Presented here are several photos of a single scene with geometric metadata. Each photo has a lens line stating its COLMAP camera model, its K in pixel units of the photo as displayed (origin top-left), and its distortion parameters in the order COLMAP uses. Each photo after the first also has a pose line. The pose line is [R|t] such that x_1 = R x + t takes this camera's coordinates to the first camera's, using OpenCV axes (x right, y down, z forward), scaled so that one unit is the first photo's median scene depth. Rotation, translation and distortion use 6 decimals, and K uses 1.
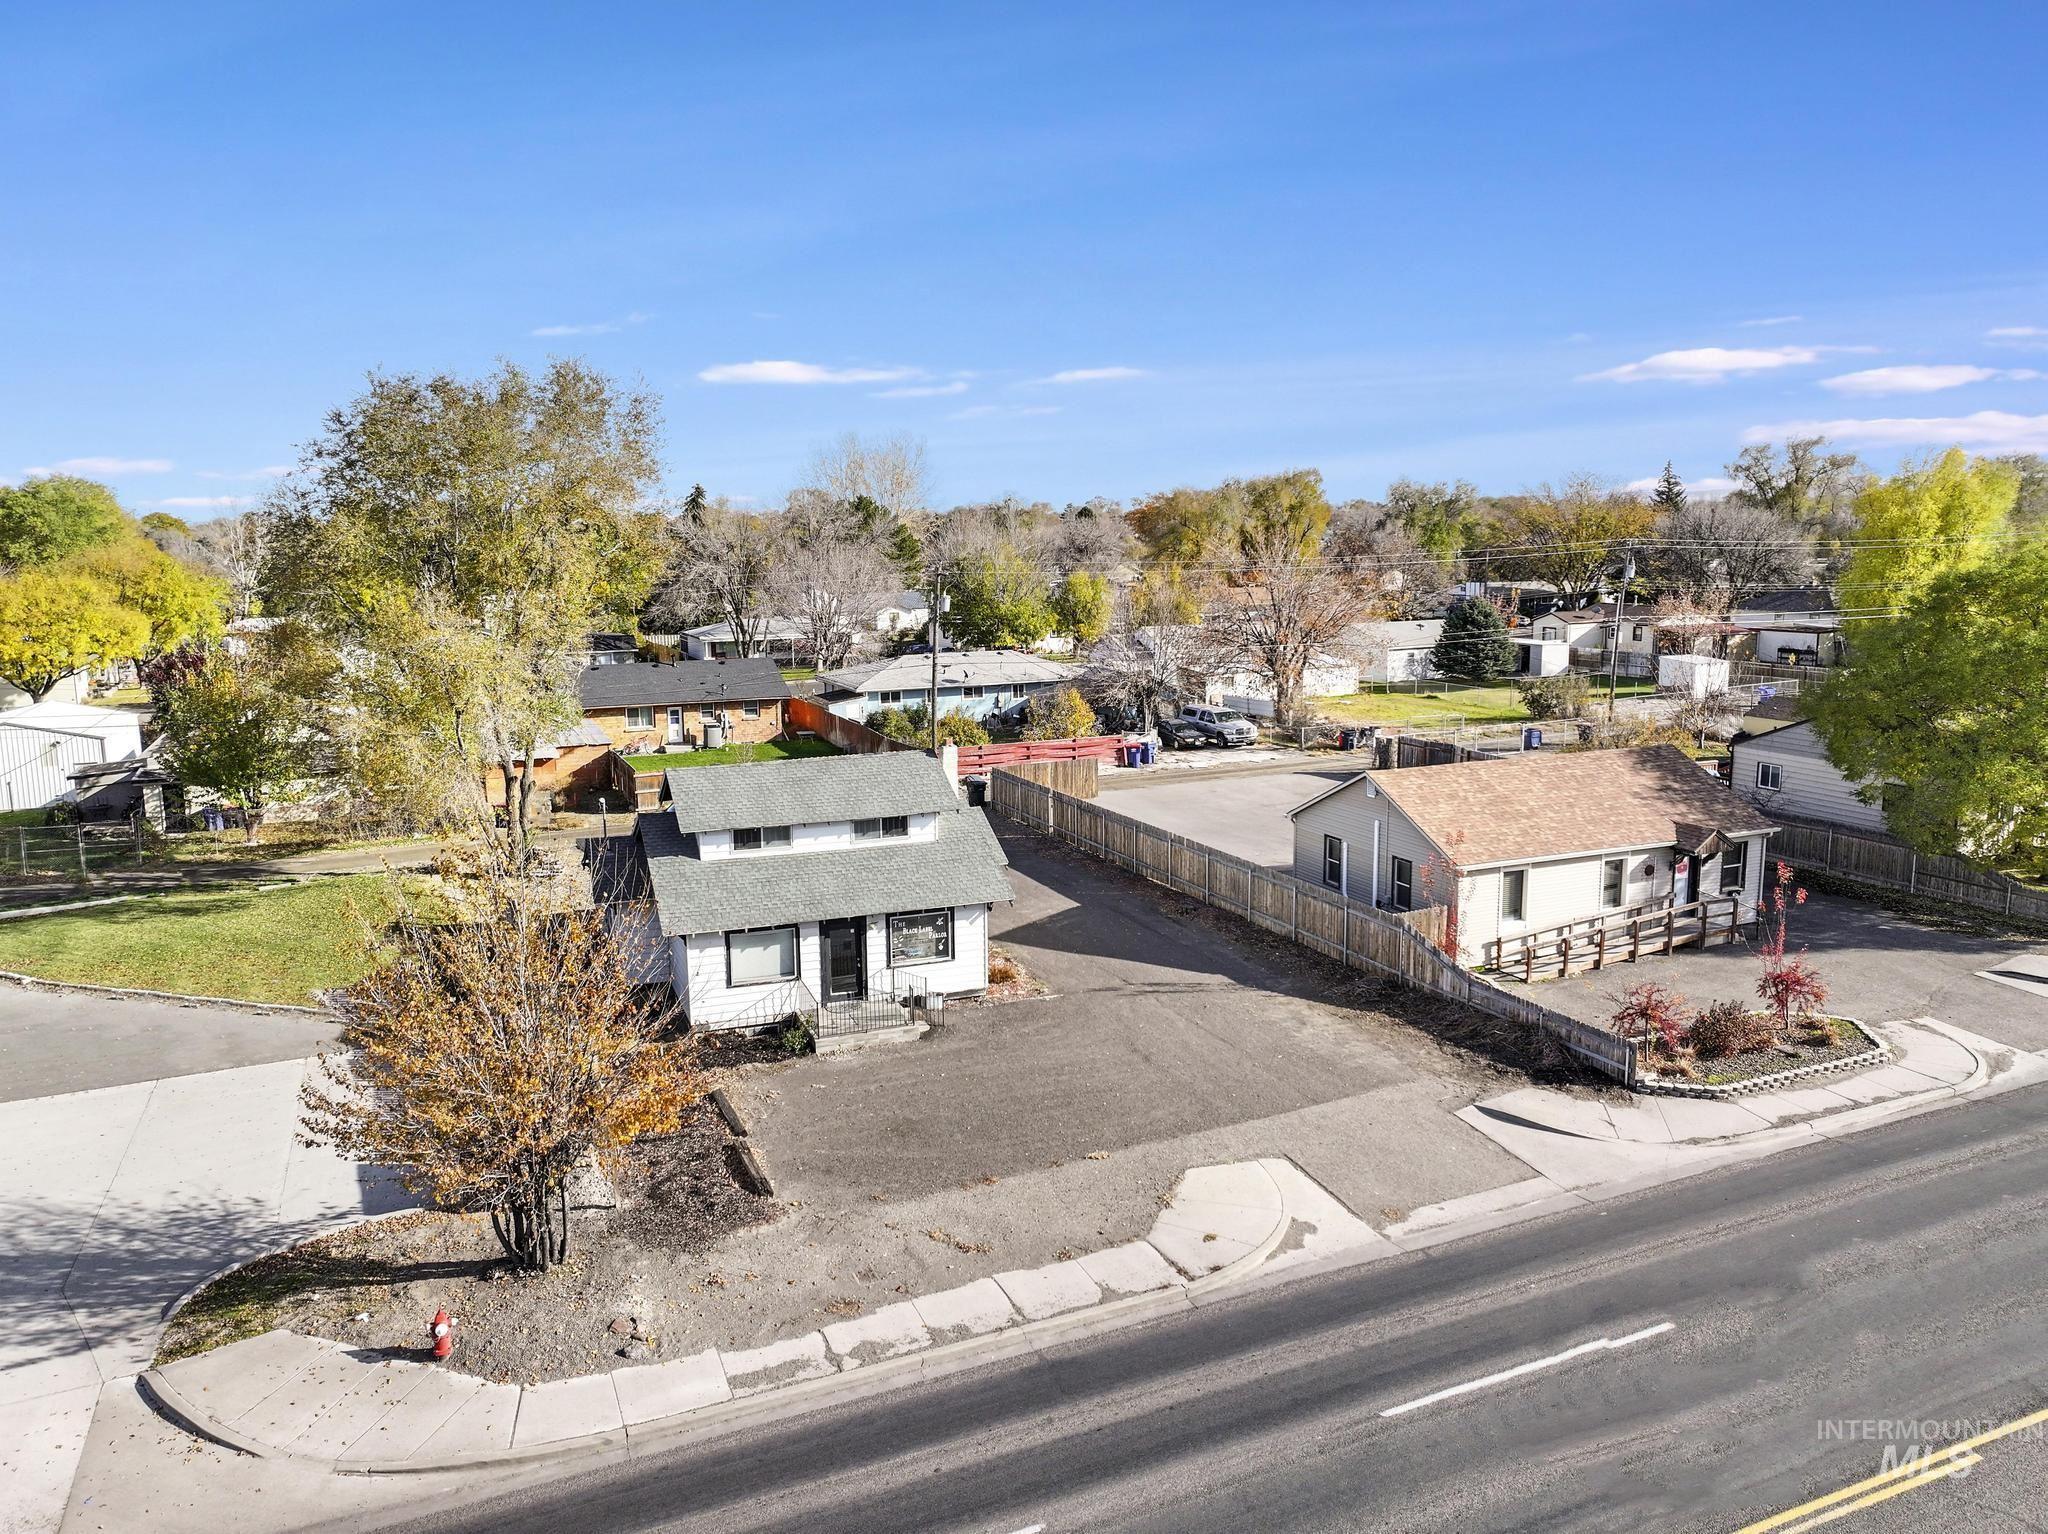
lens RADIAL K [[1430.9, 0, 1028.7], [0, 1430.9, 769.7], [0, 0, 1]] dist [0.005723, 0.001943]
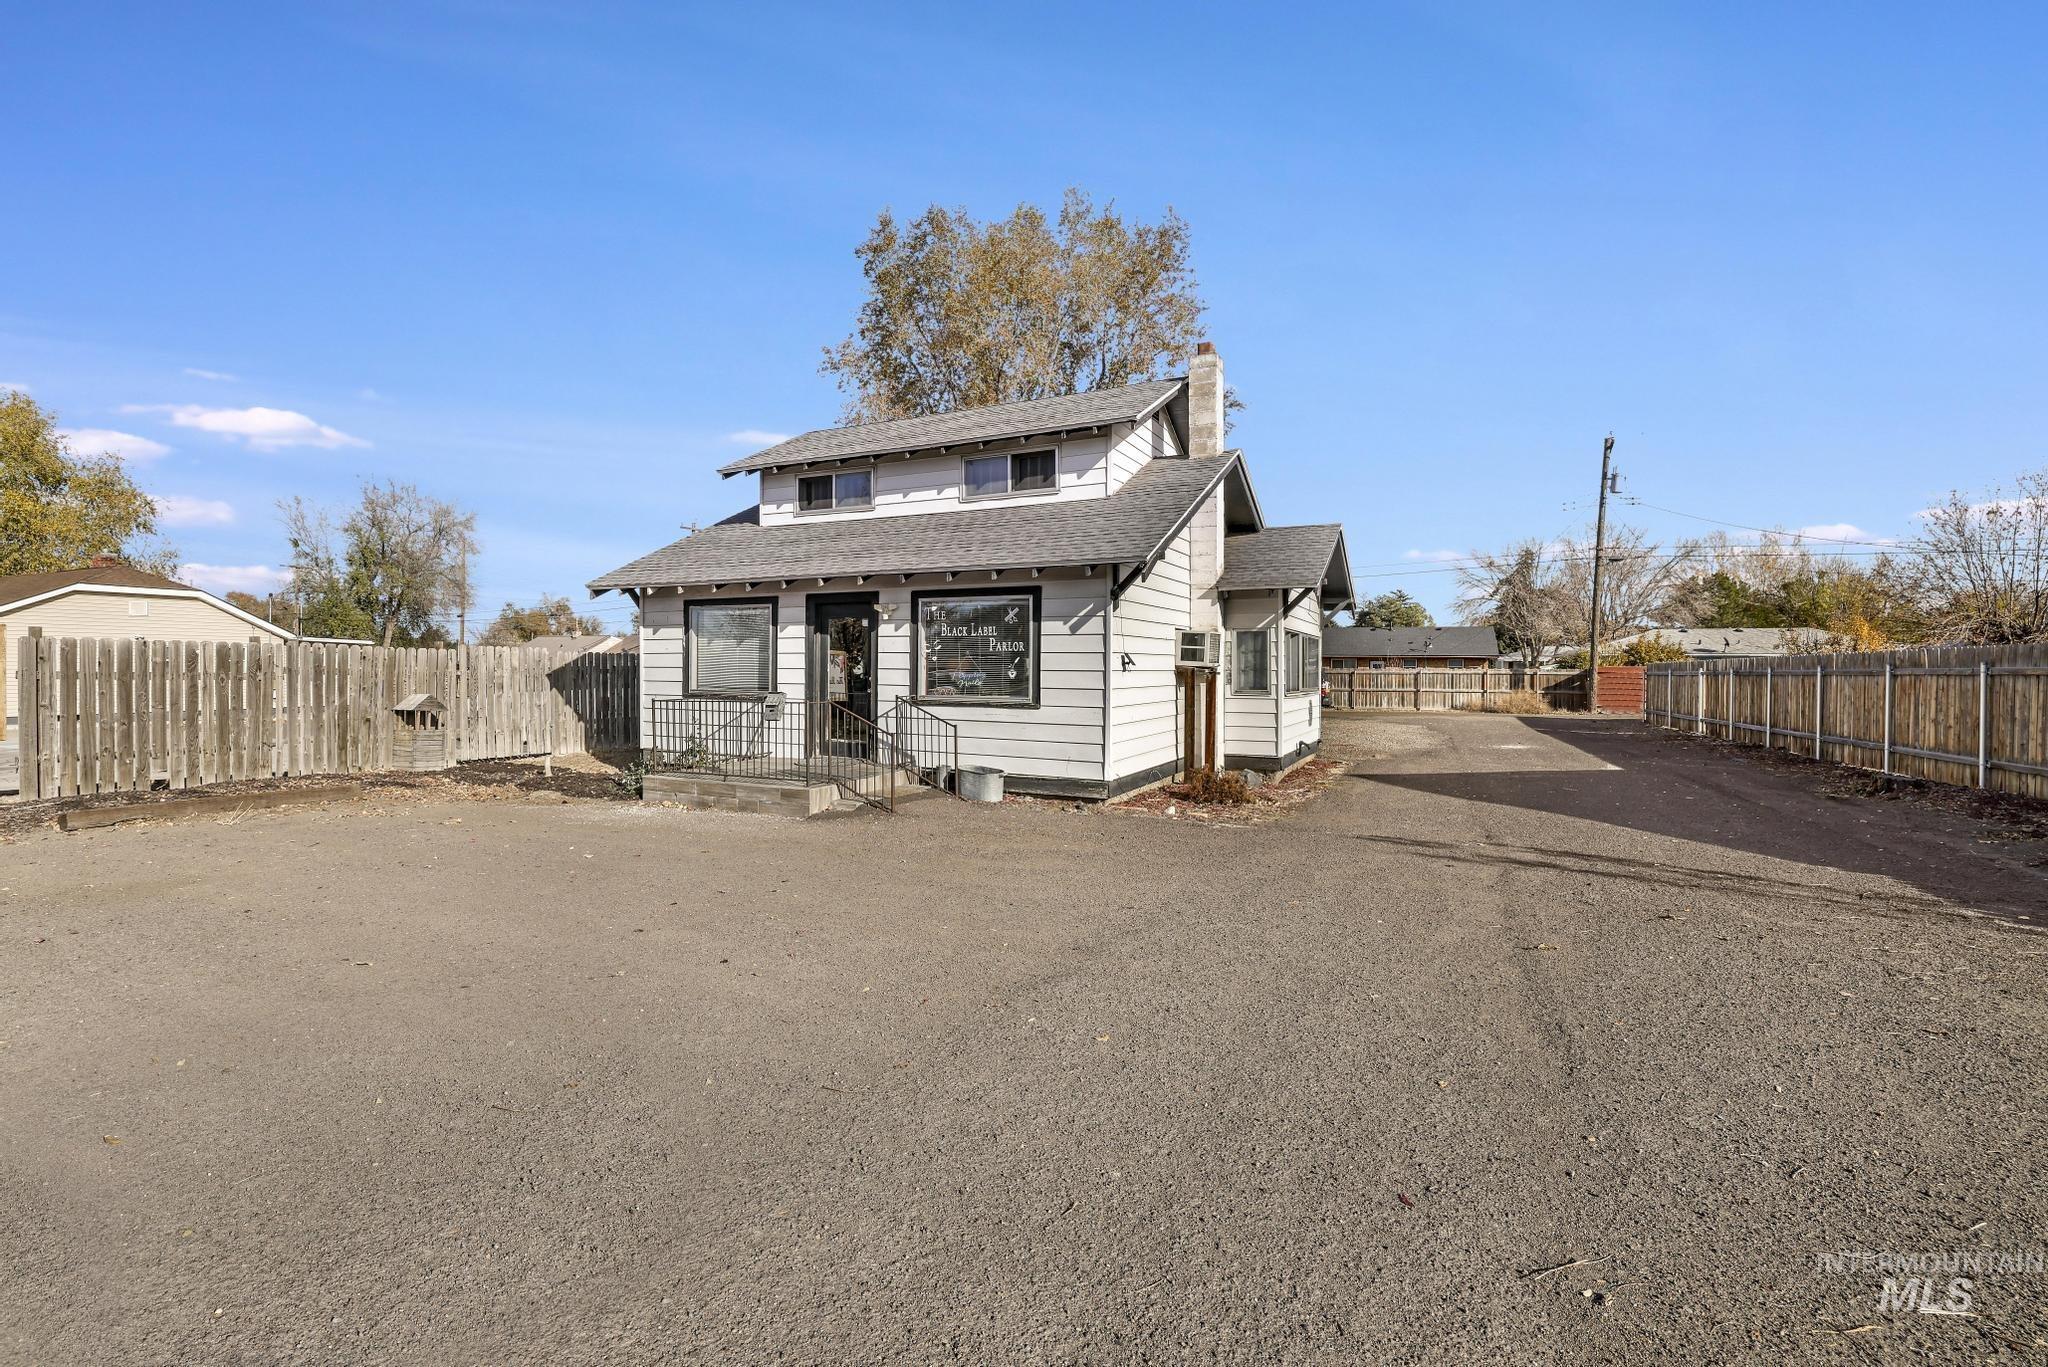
lens RADIAL K [[895.6, 0, 1001.8], [0, 895.6, 668.4], [0, 0, 1]] dist [-0.030756, 0.000427]
pose [[0.660376, 0.012896, -0.750824, 0.156363], [-0.135721, 0.985436, -0.102446, 0.153075], [0.738568, 0.169556, 0.652509, 0.809533]]
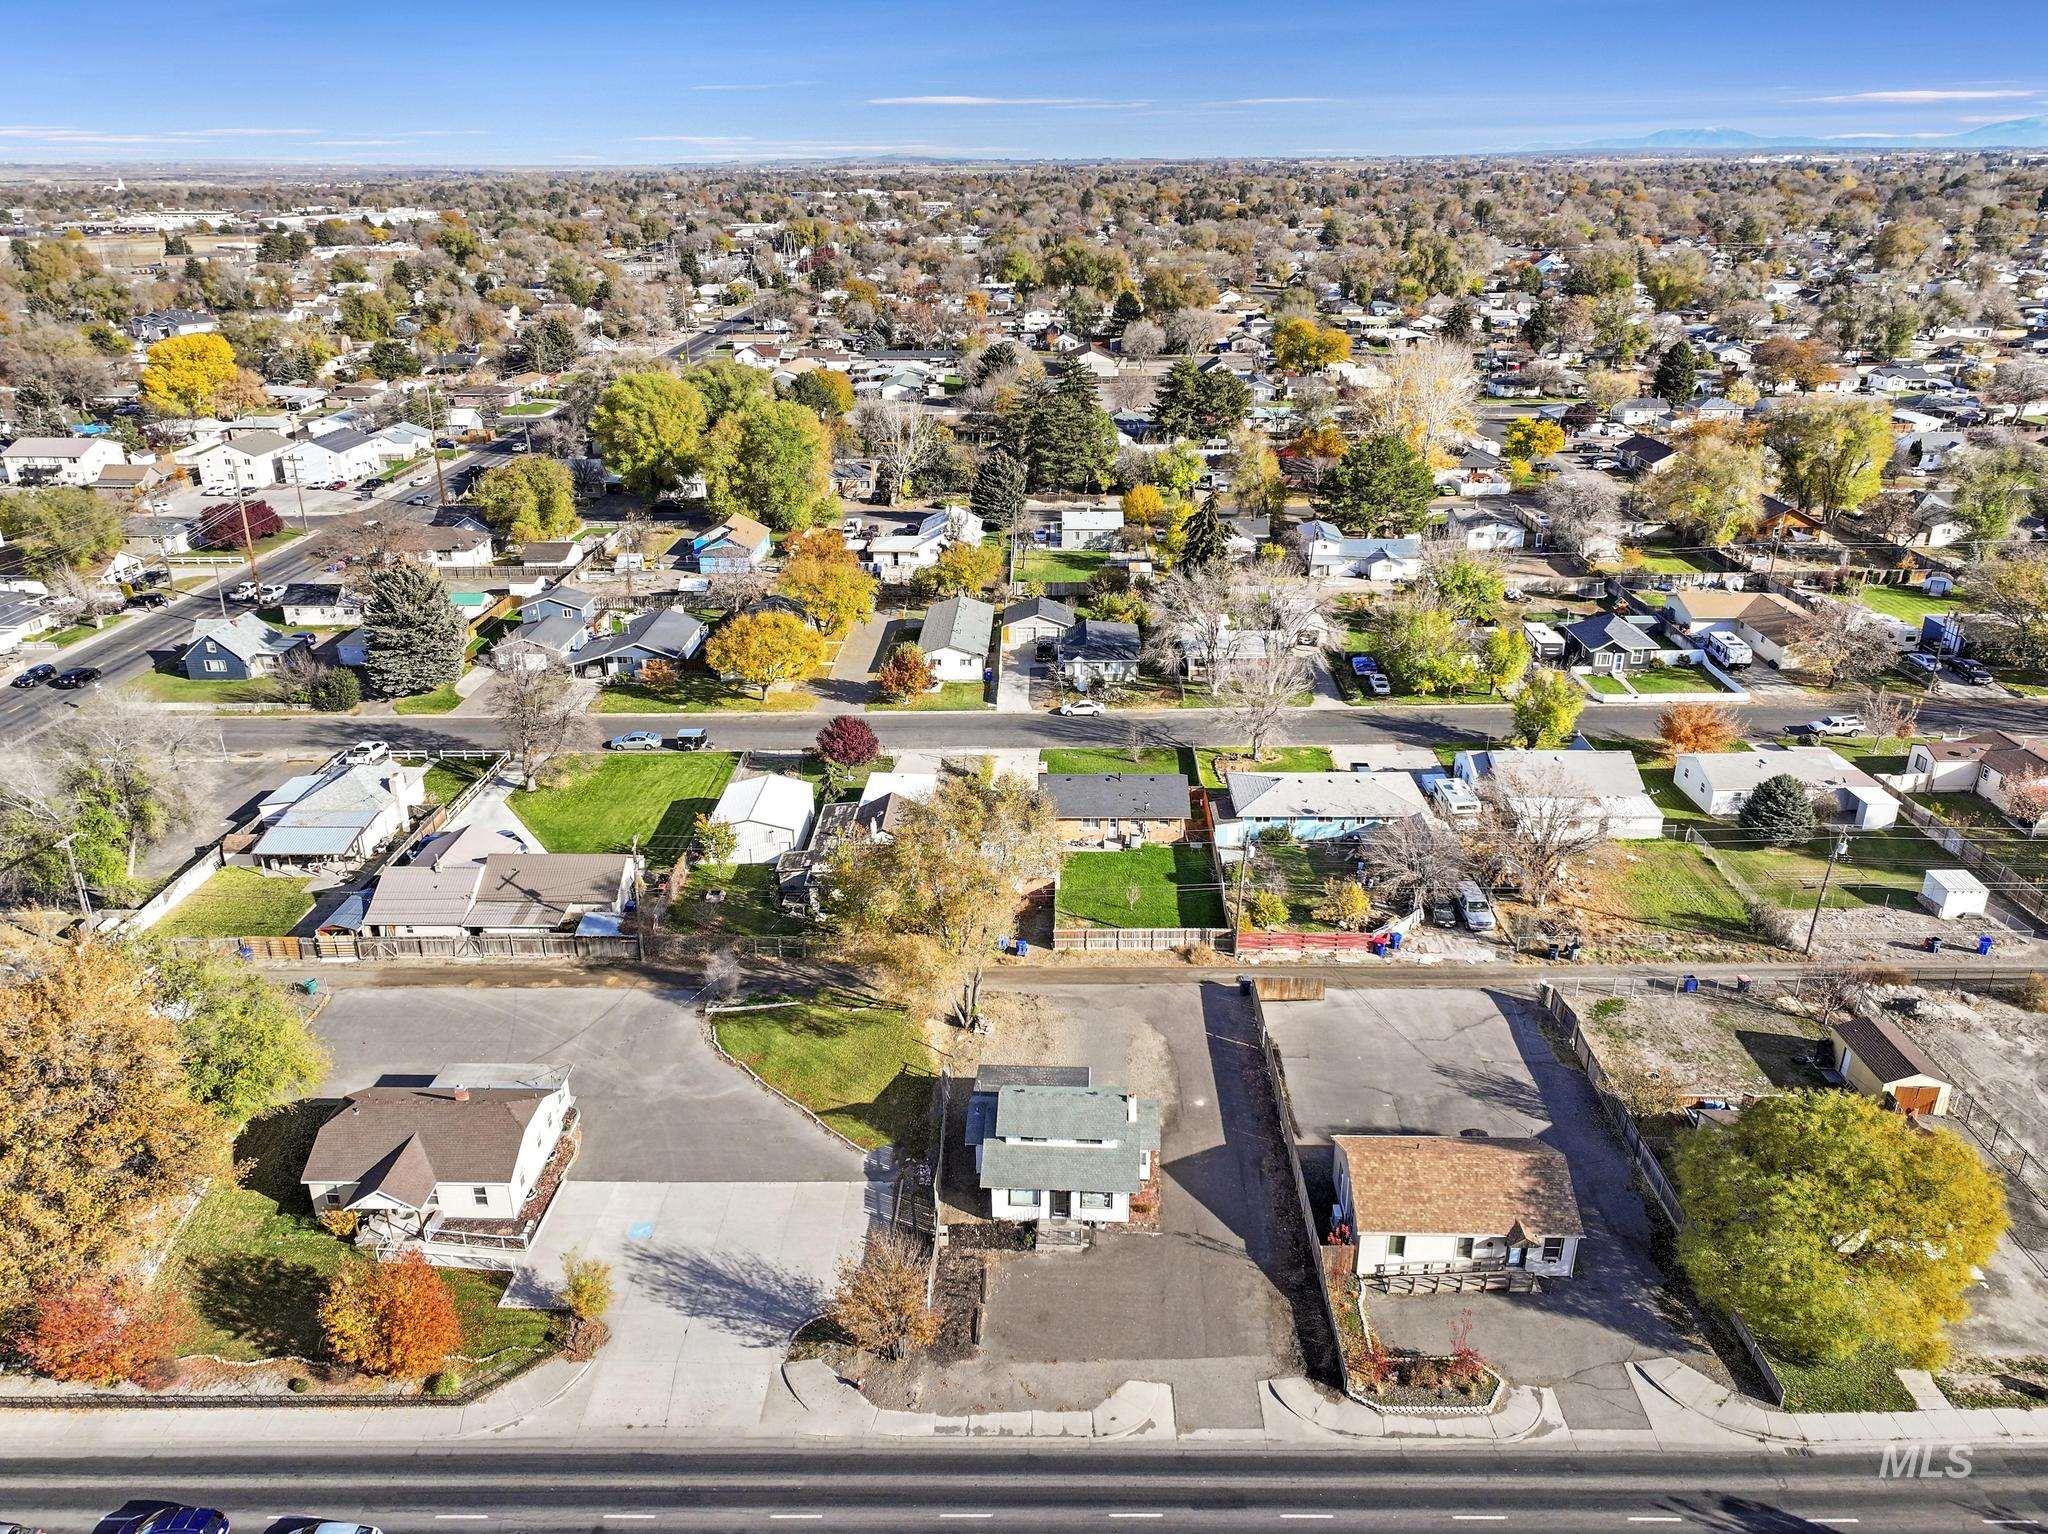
lens RADIAL K [[1430.4, 0, 1029.6], [0, 1430.4, 767.0], [0, 0, 1]] dist [-0.002237, 0.013499]
pose [[0.907743, 0.164247, -0.386038, 0.565233], [-0.070582, 0.966850, 0.245394, -1.044840], [0.413546, -0.195508, 0.889245, -0.853476]]
